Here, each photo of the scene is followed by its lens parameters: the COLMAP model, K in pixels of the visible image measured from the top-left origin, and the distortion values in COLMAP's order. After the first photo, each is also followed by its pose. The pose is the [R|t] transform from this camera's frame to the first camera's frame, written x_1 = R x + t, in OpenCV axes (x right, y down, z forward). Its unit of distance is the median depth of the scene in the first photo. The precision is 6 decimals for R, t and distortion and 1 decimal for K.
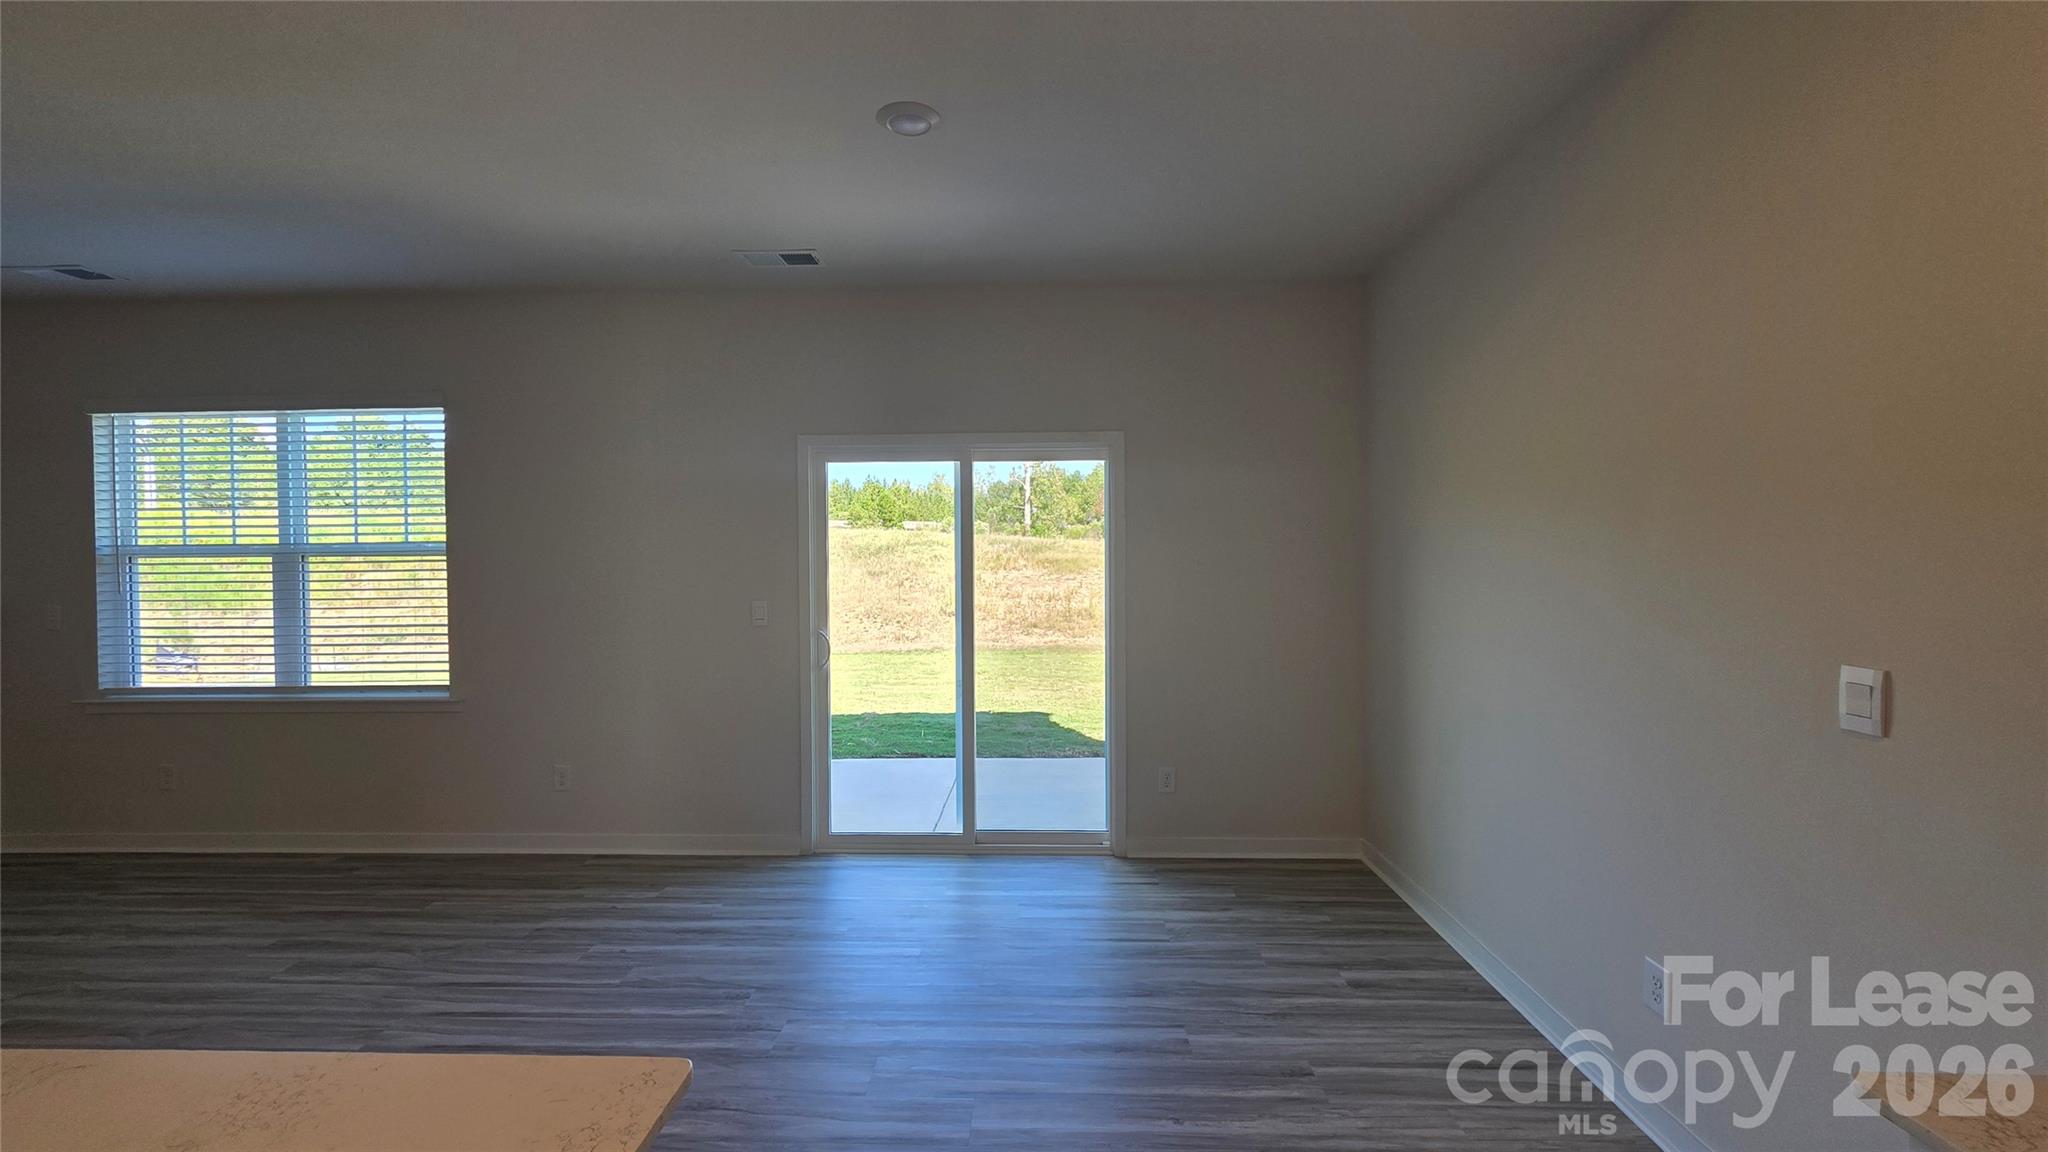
lens RADIAL K [[816.7, 0, 1017.6], [0, 816.7, 567.6], [0, 0, 1]] dist [0.001187, 0.000255]
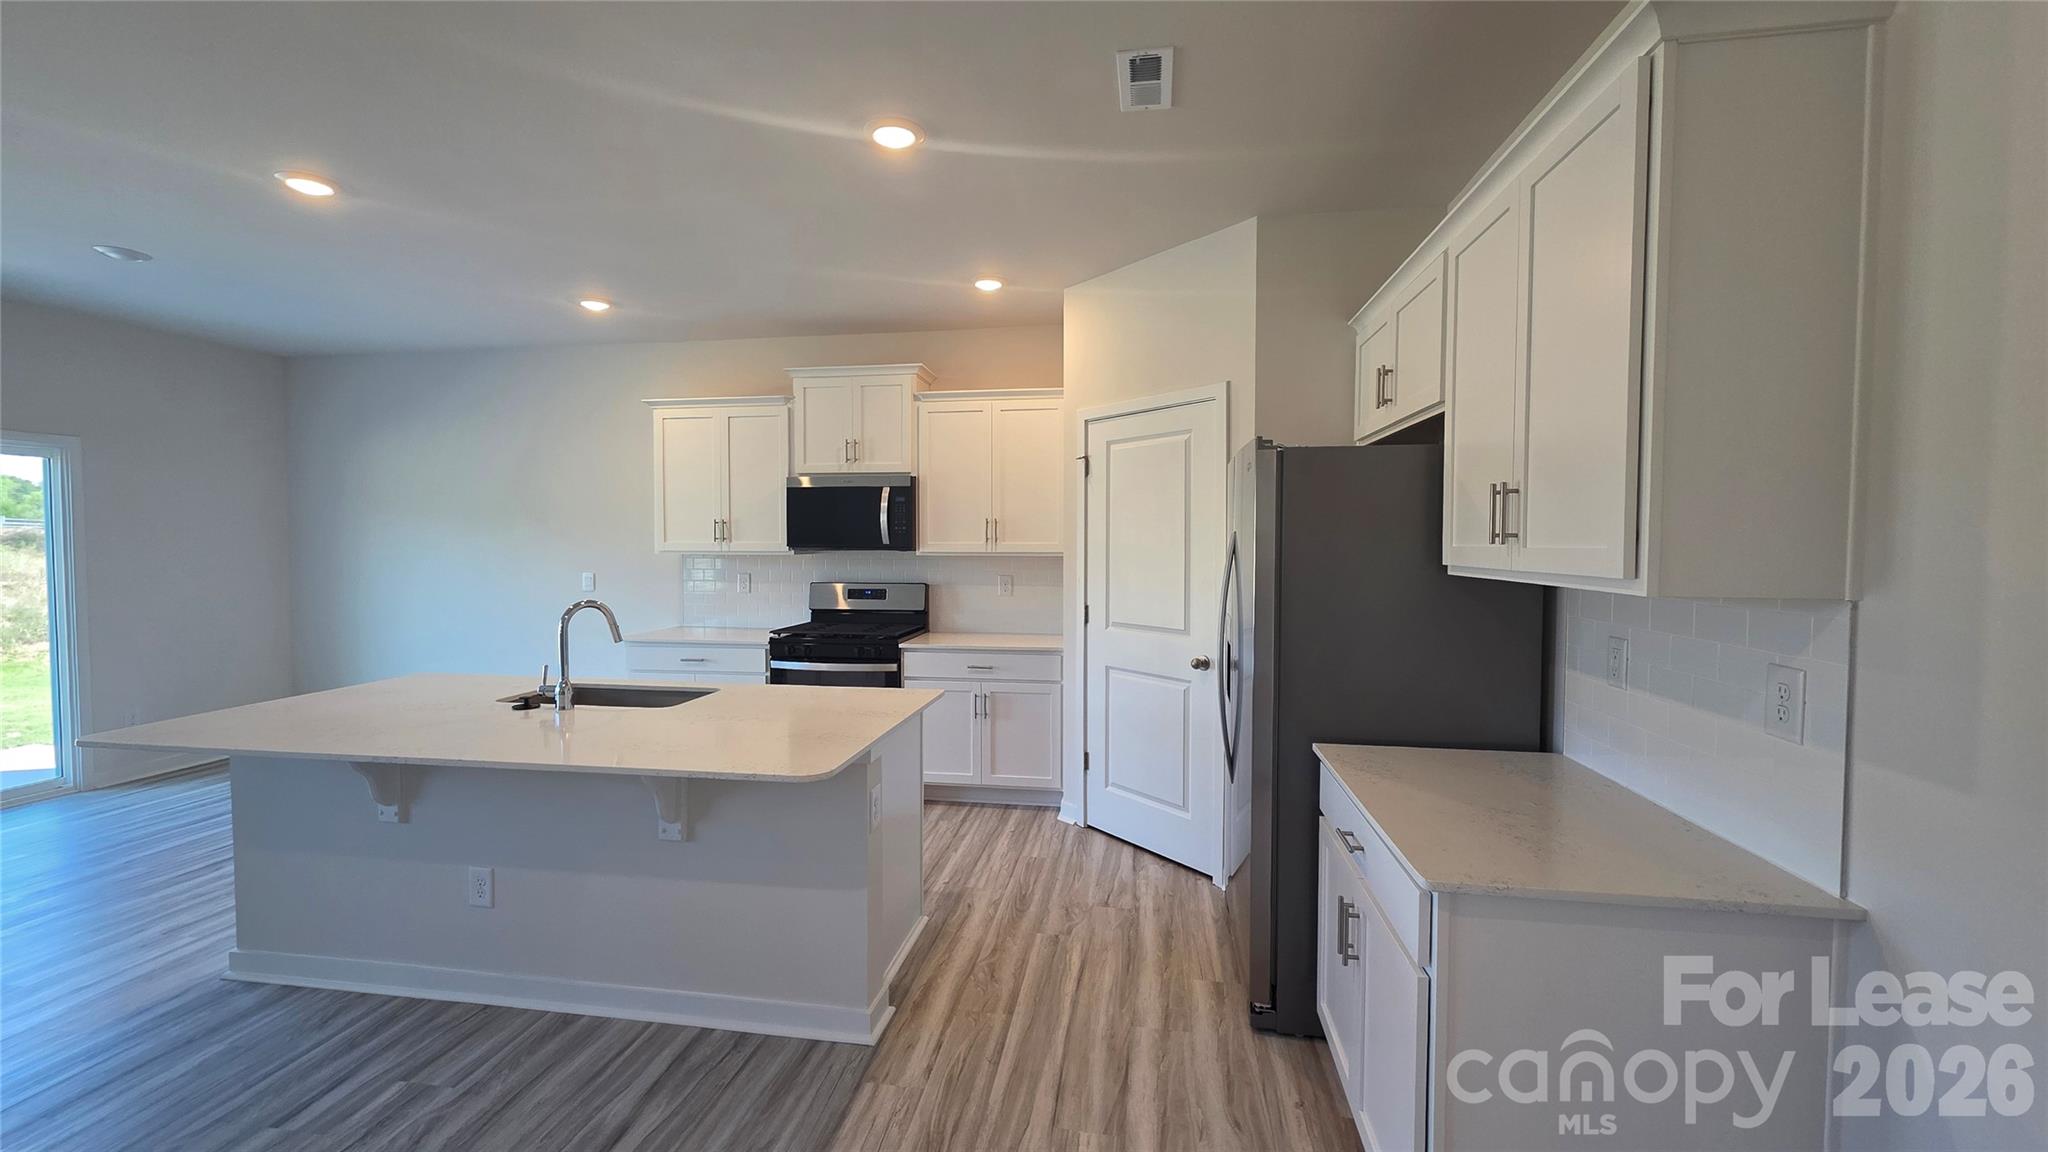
lens RADIAL K [[816.7, 0, 1017.6], [0, 816.7, 567.6], [0, 0, 1]] dist [0.001187, 0.000255]
pose [[0.124788, -0.024996, 0.991869, -0.853761], [0.014294, 0.999624, 0.023393, 0.015858], [-0.992080, 0.011259, 0.125098, -0.493357]]
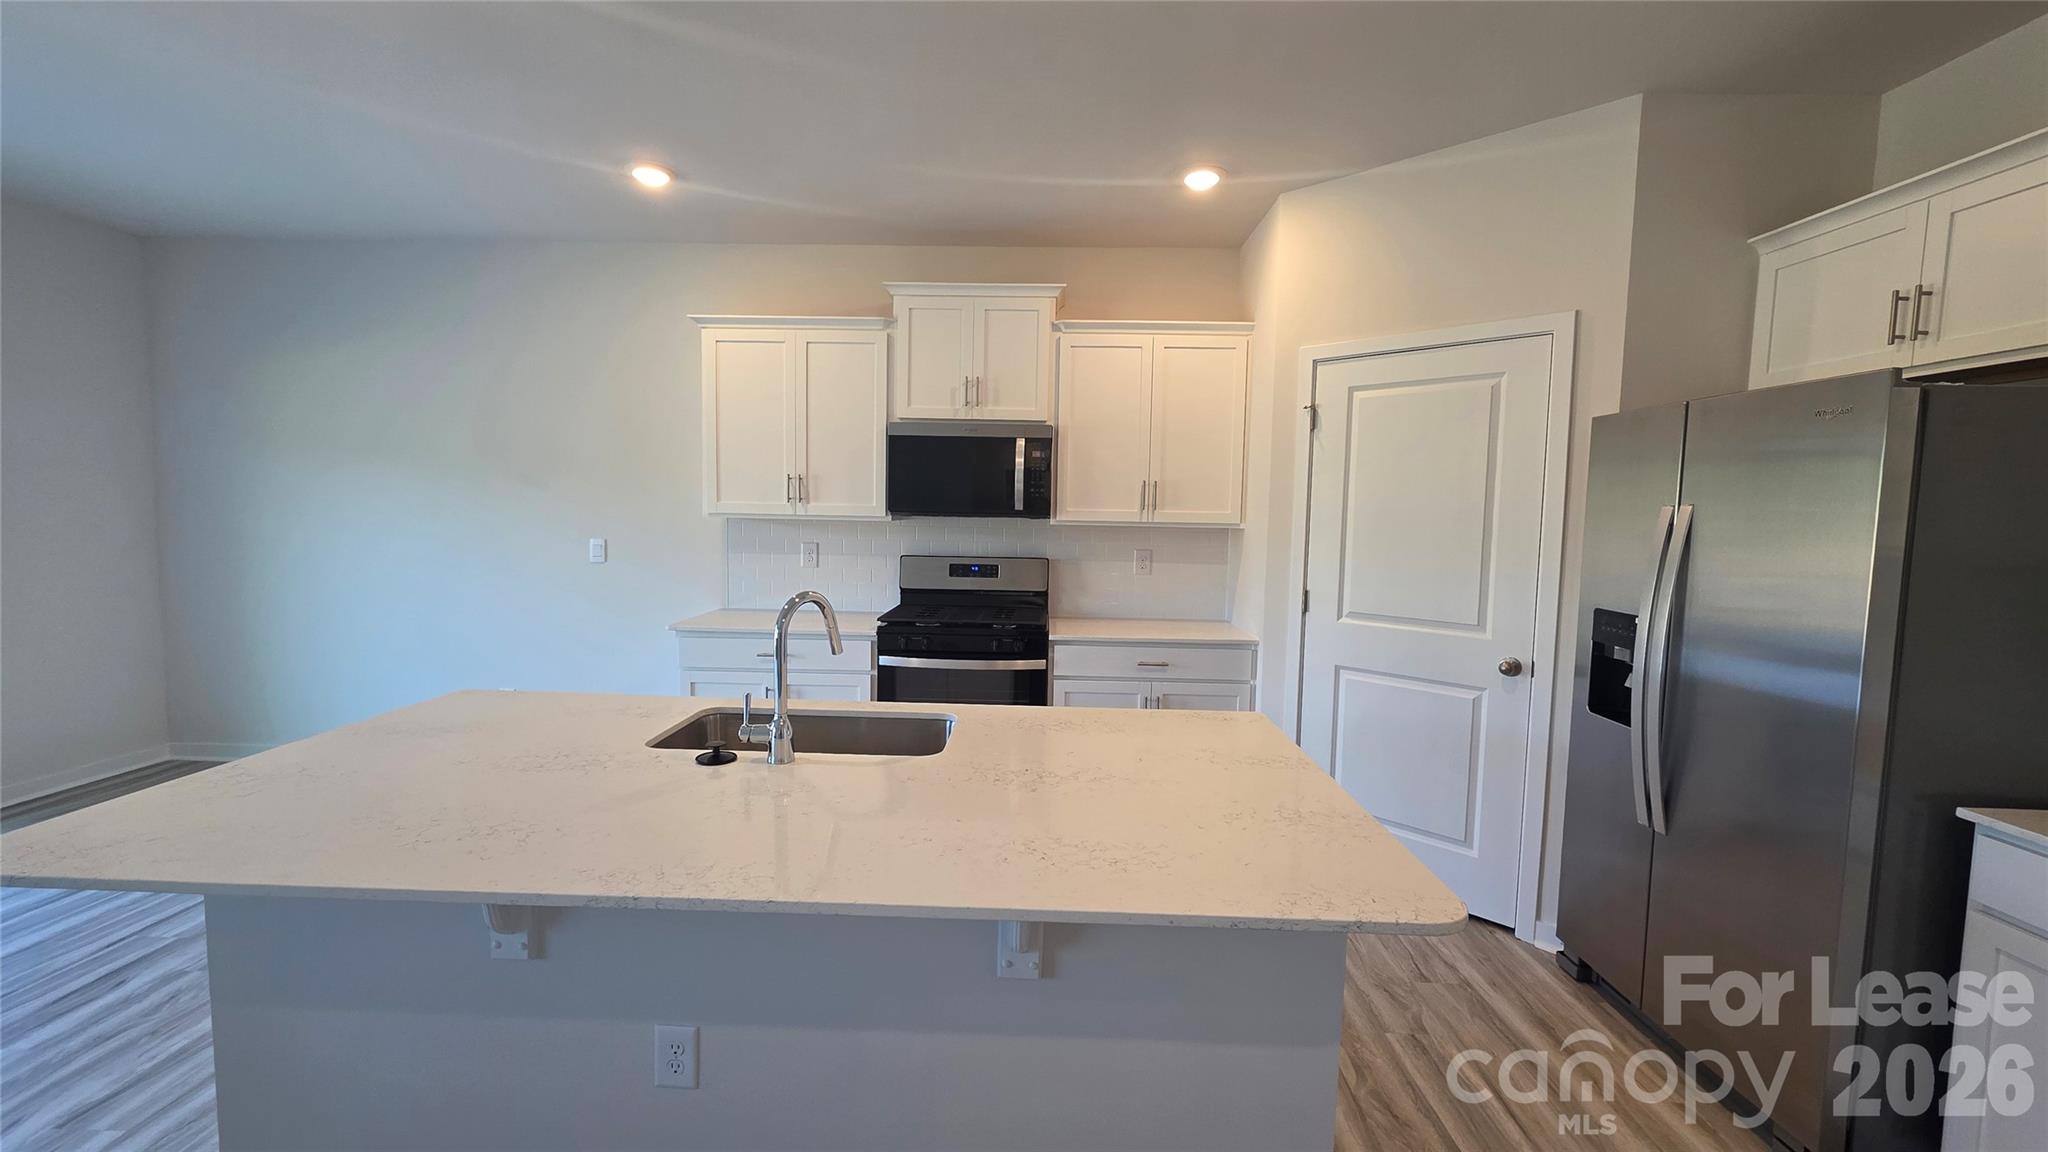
lens RADIAL K [[816.7, 0, 1017.6], [0, 816.7, 567.6], [0, 0, 1]] dist [0.001187, 0.000255]
pose [[-0.004093, -0.065551, 0.997841, -0.661571], [-0.003509, 0.997844, 0.065537, 0.011723], [-0.999985, -0.003234, -0.004314, -0.162459]]
